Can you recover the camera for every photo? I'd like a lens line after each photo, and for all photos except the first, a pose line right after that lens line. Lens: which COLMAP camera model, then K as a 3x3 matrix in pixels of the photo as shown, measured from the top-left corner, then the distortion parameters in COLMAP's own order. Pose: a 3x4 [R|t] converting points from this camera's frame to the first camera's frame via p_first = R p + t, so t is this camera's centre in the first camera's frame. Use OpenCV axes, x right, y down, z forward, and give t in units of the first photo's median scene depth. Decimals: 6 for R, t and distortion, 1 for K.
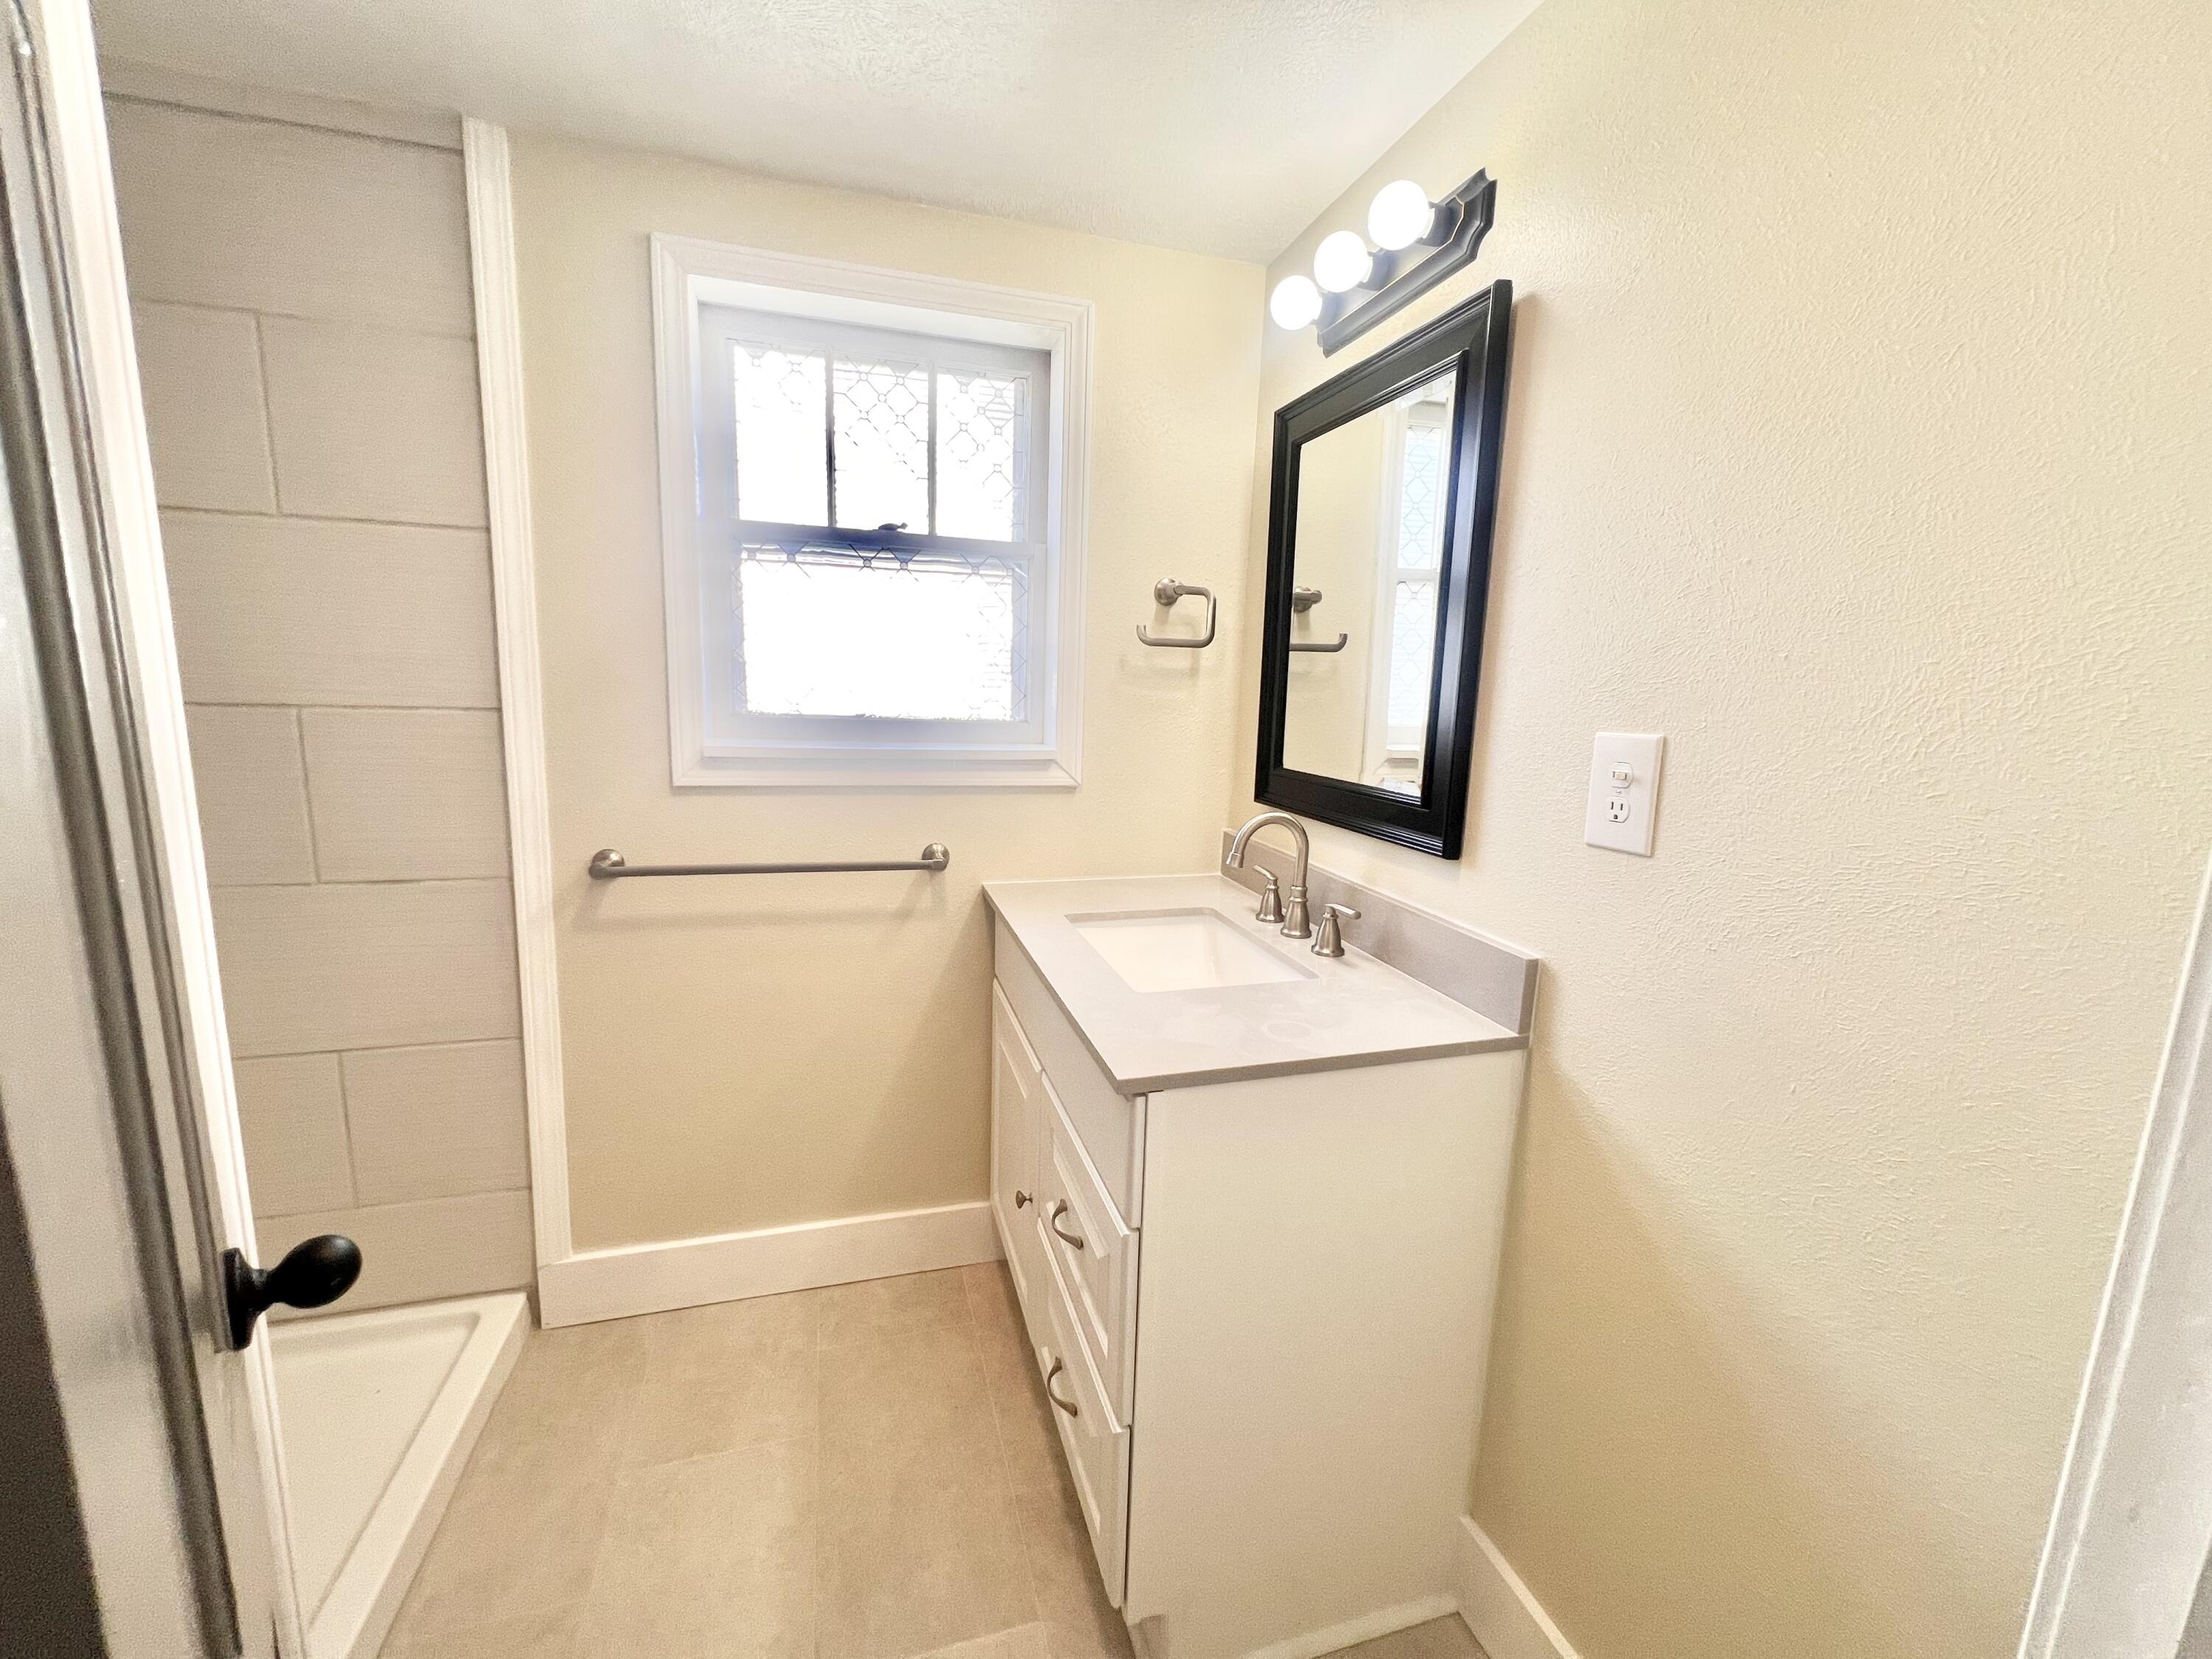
lens RADIAL K [[893.1, 0, 1110.3], [0, 893.1, 827.8], [0, 0, 1]] dist [0.001491, 0.000398]
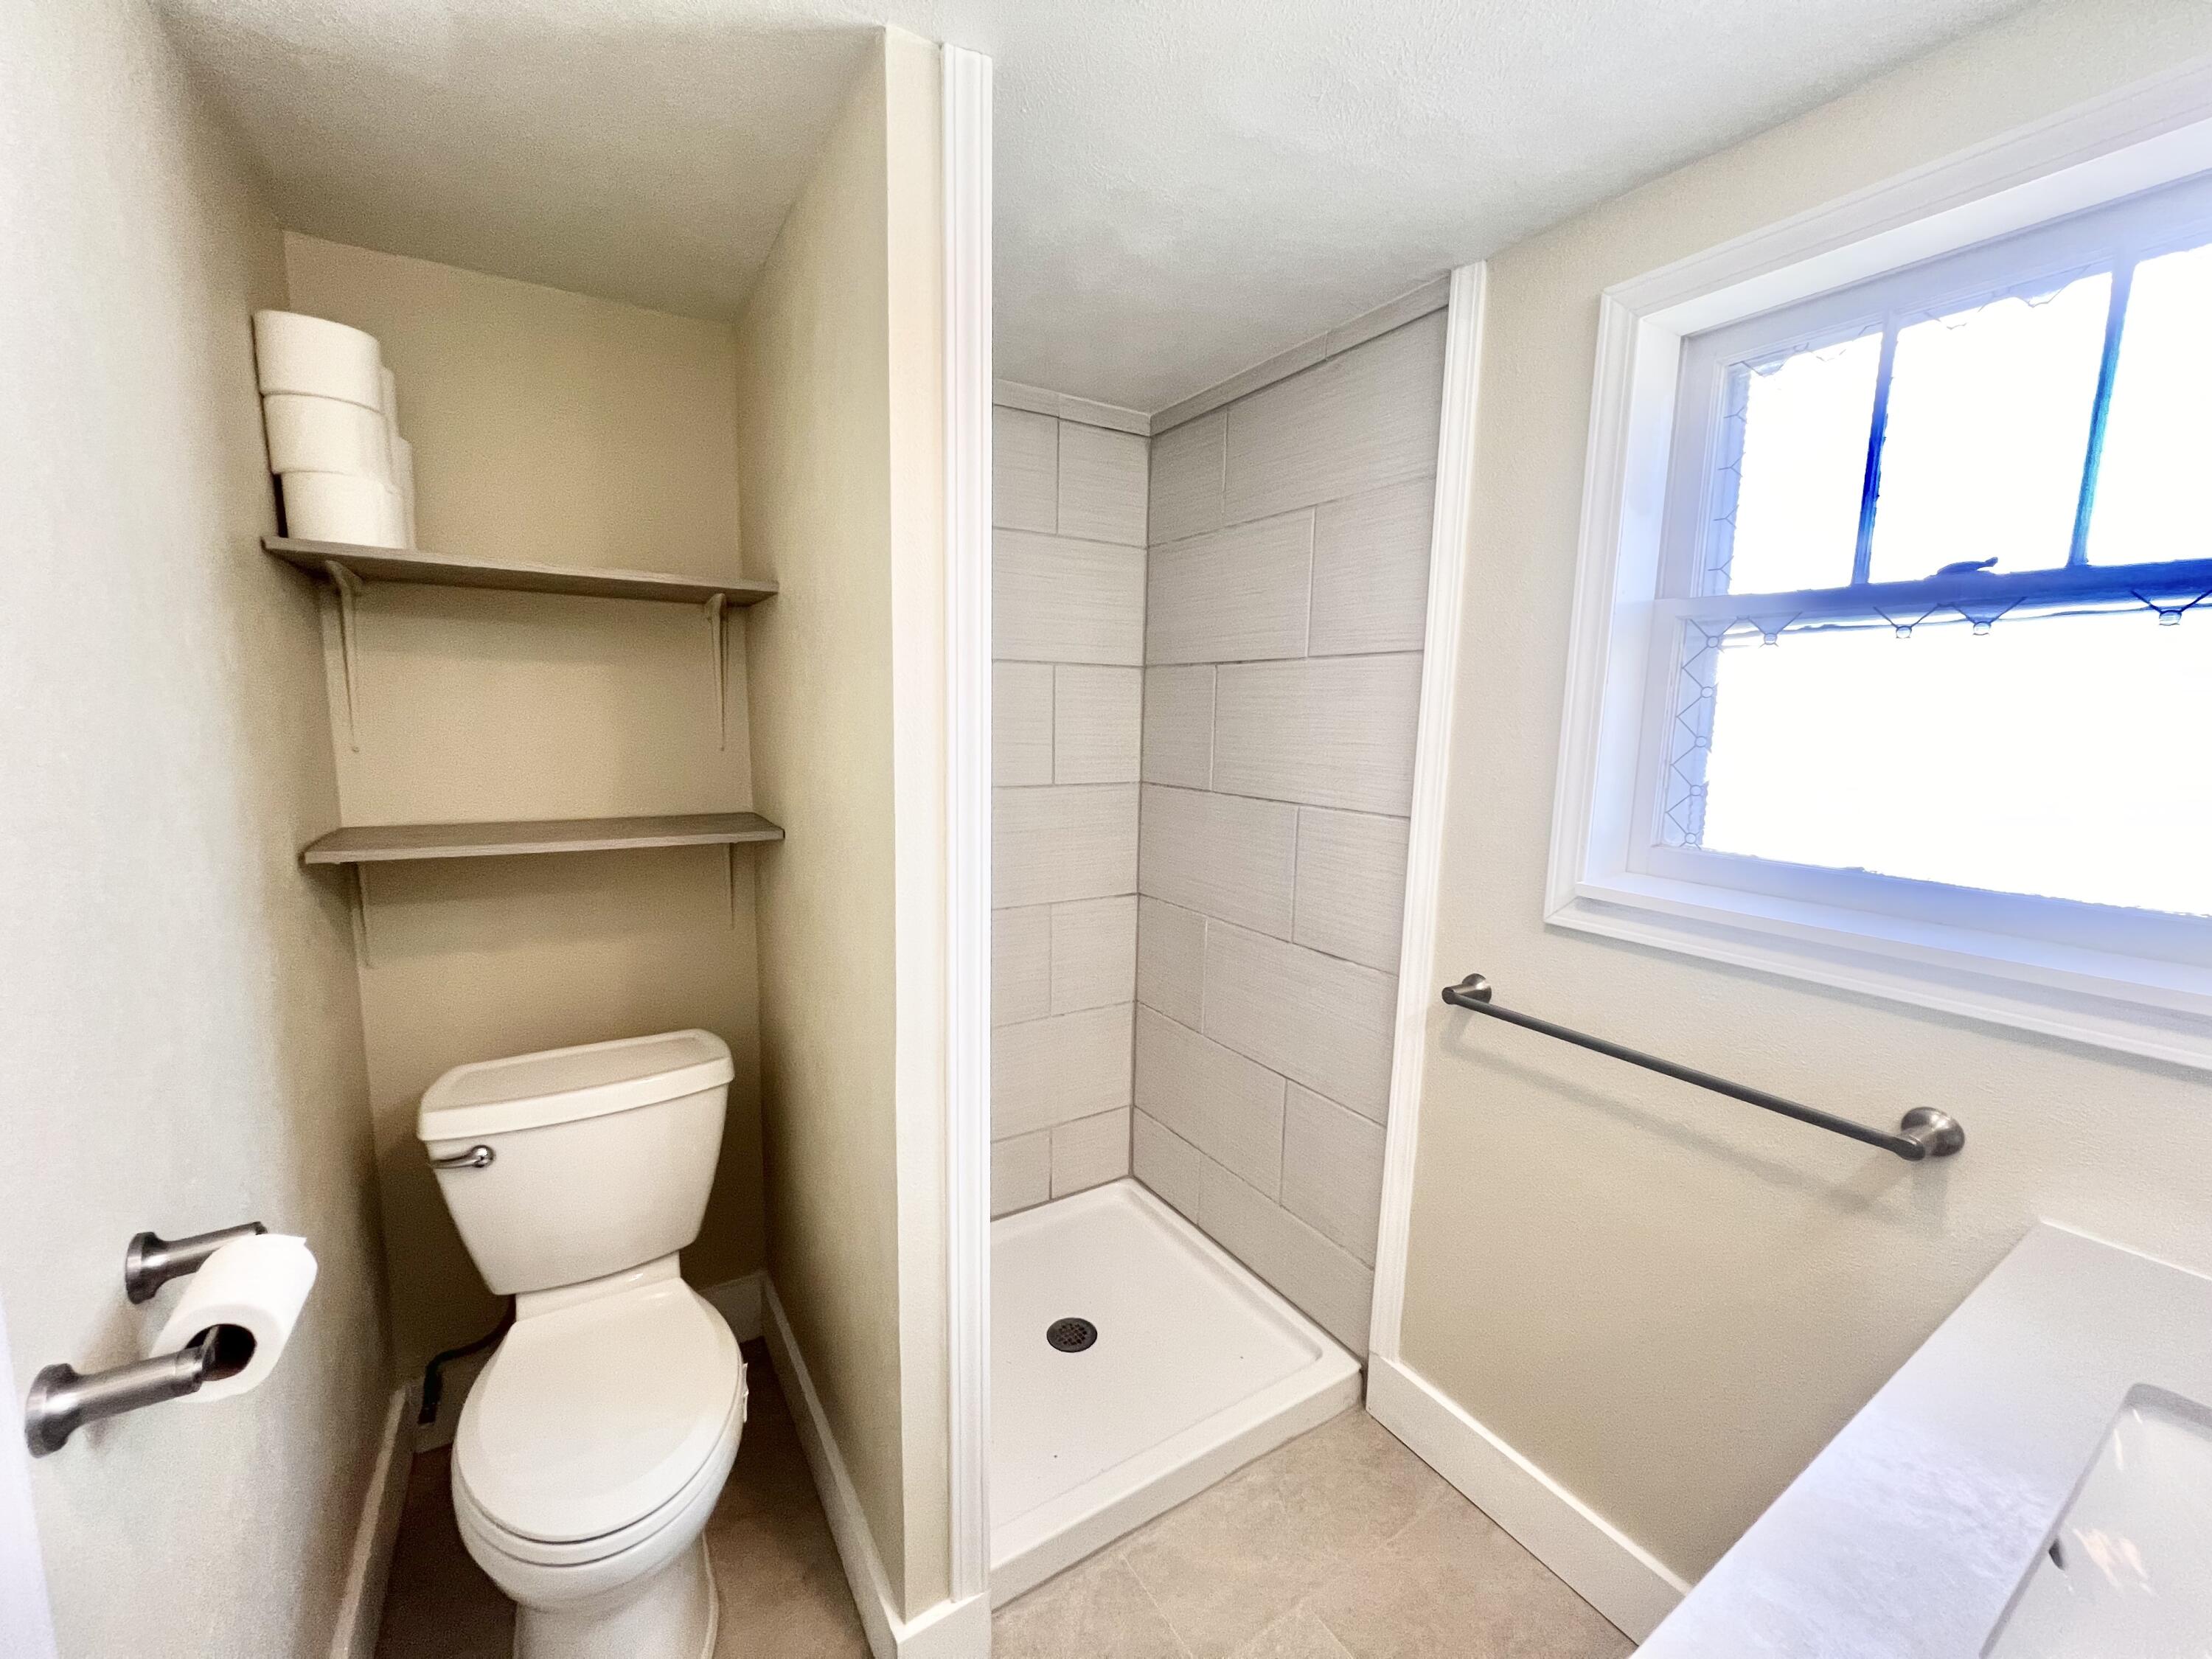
lens RADIAL K [[887.2, 0, 1112.9], [0, 887.2, 839.1], [0, 0, 1]] dist [0.003488, 0.000045]
pose [[0.271094, 0.108856, -0.956378, 0.199298], [-0.167783, 0.983718, 0.064408, -0.107594], [0.947817, 0.143003, 0.284944, 0.335913]]
